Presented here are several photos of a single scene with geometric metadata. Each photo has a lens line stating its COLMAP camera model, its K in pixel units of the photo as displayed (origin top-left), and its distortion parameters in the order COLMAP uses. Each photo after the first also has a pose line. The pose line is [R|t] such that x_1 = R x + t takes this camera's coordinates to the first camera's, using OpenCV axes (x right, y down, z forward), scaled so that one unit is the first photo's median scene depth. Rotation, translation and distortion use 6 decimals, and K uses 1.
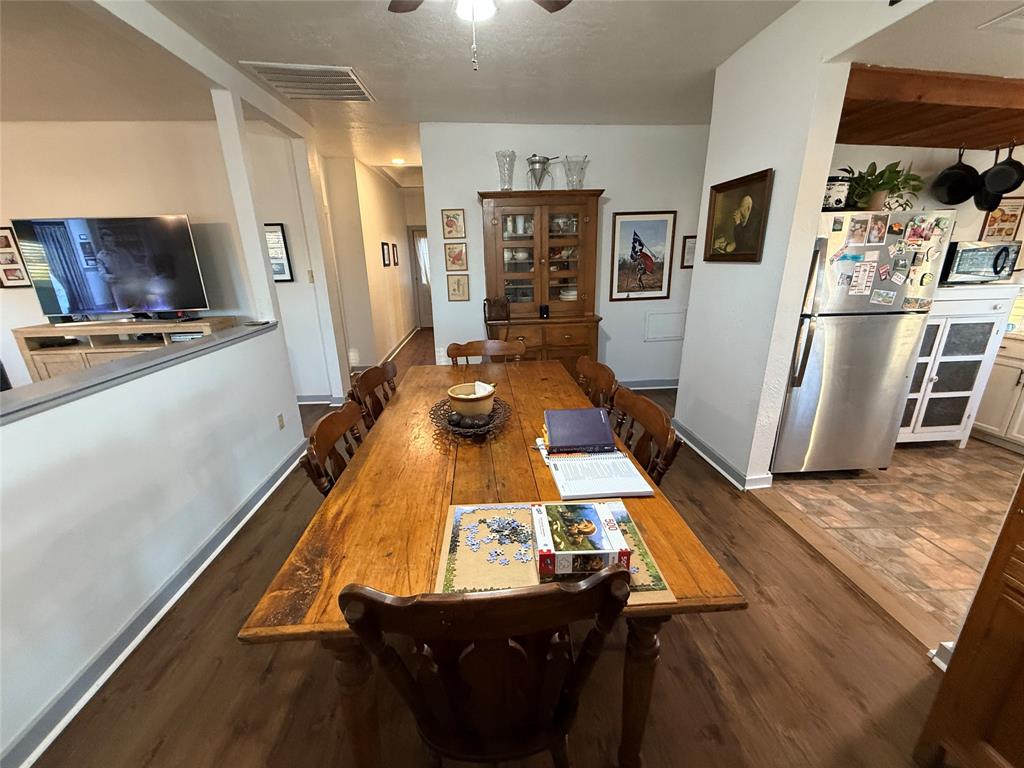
lens RADIAL K [[407.2, 0, 509.9], [0, 407.2, 386.1], [0, 0, 1]] dist [0.001309, -0.000905]
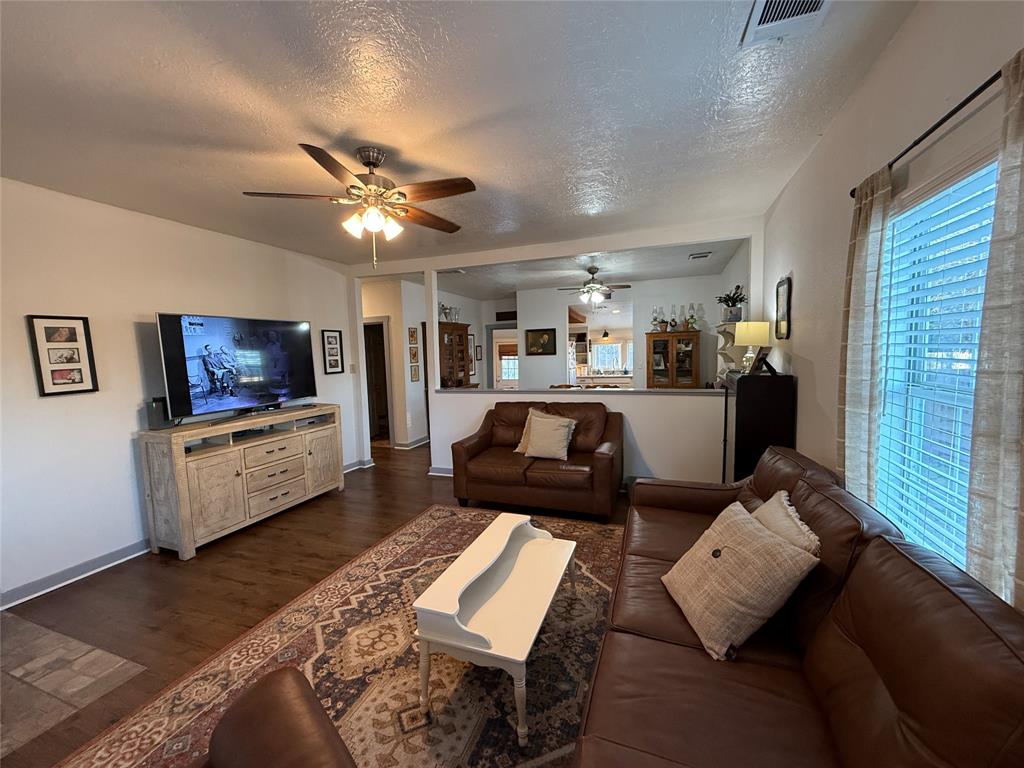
lens RADIAL K [[407.2, 0, 509.9], [0, 407.2, 386.1], [0, 0, 1]] dist [0.001309, -0.000905]
pose [[0.427309, -0.068339, 0.901519, -1.588054], [0.292523, 0.953955, -0.066338, 0.025408], [-0.855475, 0.292062, 0.427625, 0.007102]]
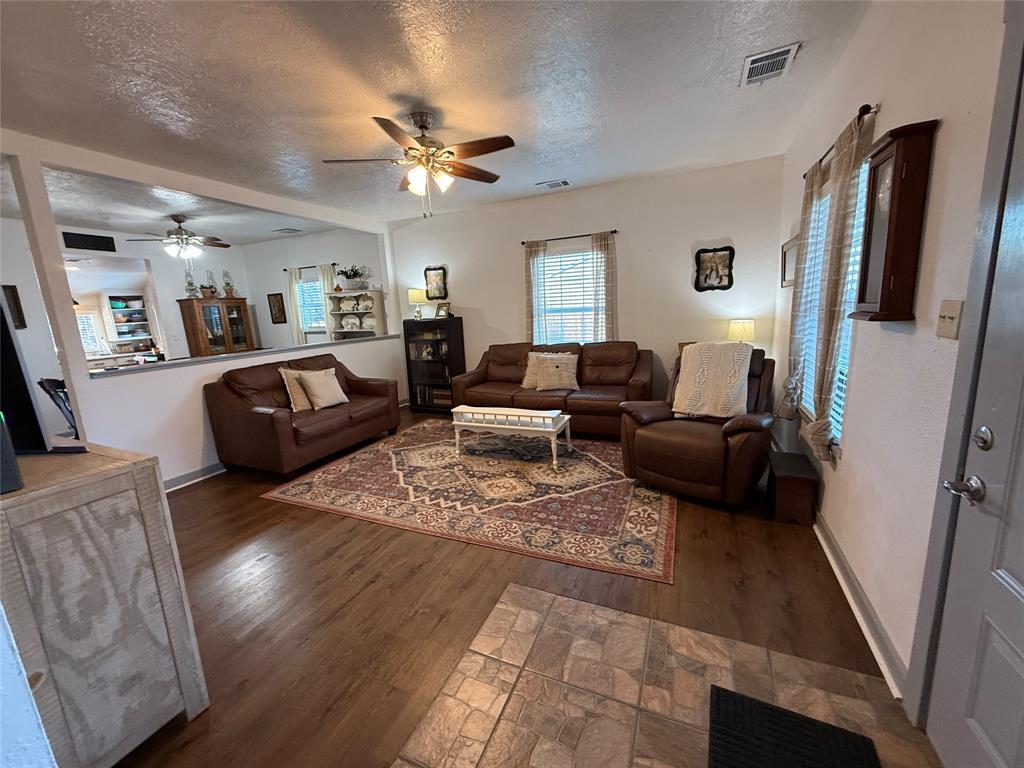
lens RADIAL K [[407.2, 0, 509.9], [0, 407.2, 386.1], [0, 0, 1]] dist [0.001309, -0.000905]
pose [[-0.874976, -0.029507, 0.483266, -1.595957], [0.208944, 0.877397, 0.431875, -0.275420], [-0.436759, 0.478856, -0.761537, 1.053023]]
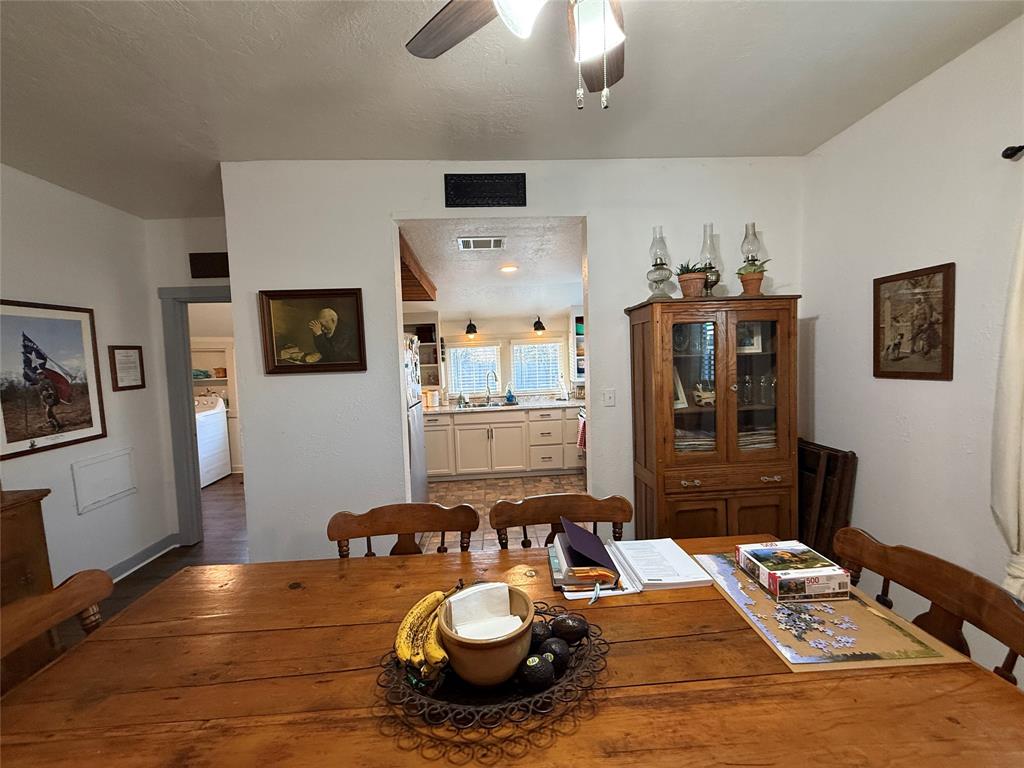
lens RADIAL K [[407.2, 0, 509.9], [0, 407.2, 386.1], [0, 0, 1]] dist [0.001309, -0.000905]
pose [[0.026053, -0.053429, 0.998232, -0.270522], [0.334378, 0.941517, 0.041666, -0.121232], [-0.942079, 0.332701, 0.042395, 0.402700]]
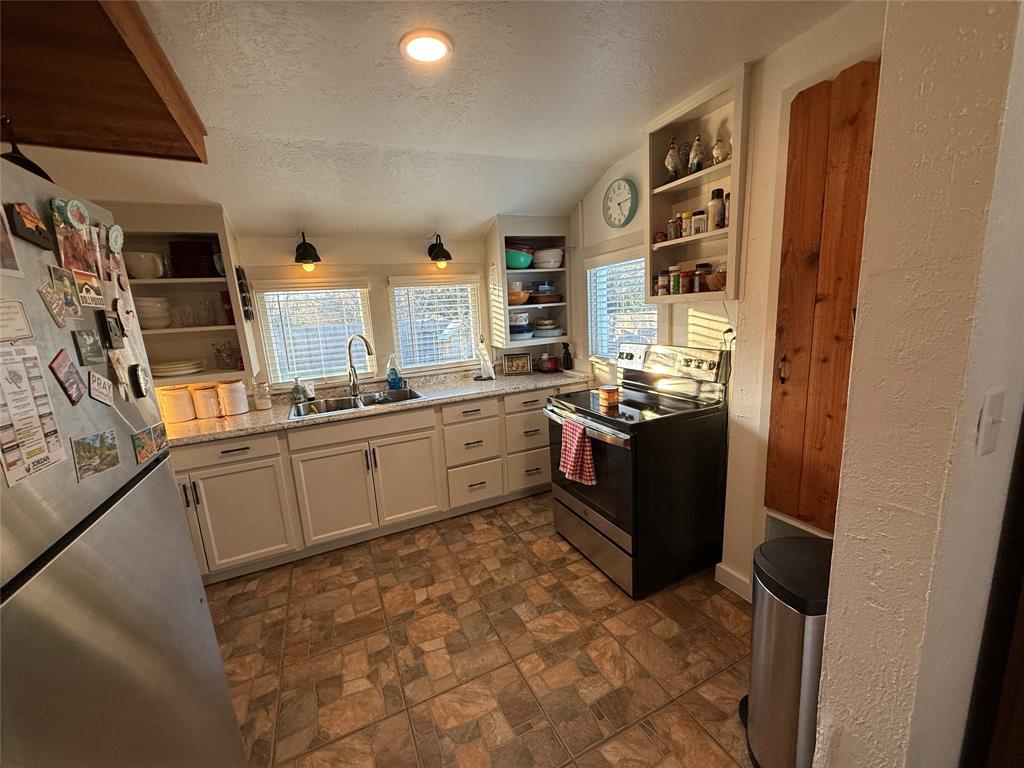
lens RADIAL K [[407.2, 0, 509.9], [0, 407.2, 386.1], [0, 0, 1]] dist [0.001309, -0.000905]
pose [[-0.357089, -0.134369, 0.924355, 0.340767], [0.339105, 0.903434, 0.262327, -0.150762], [-0.870342, 0.407127, -0.277041, 0.506688]]
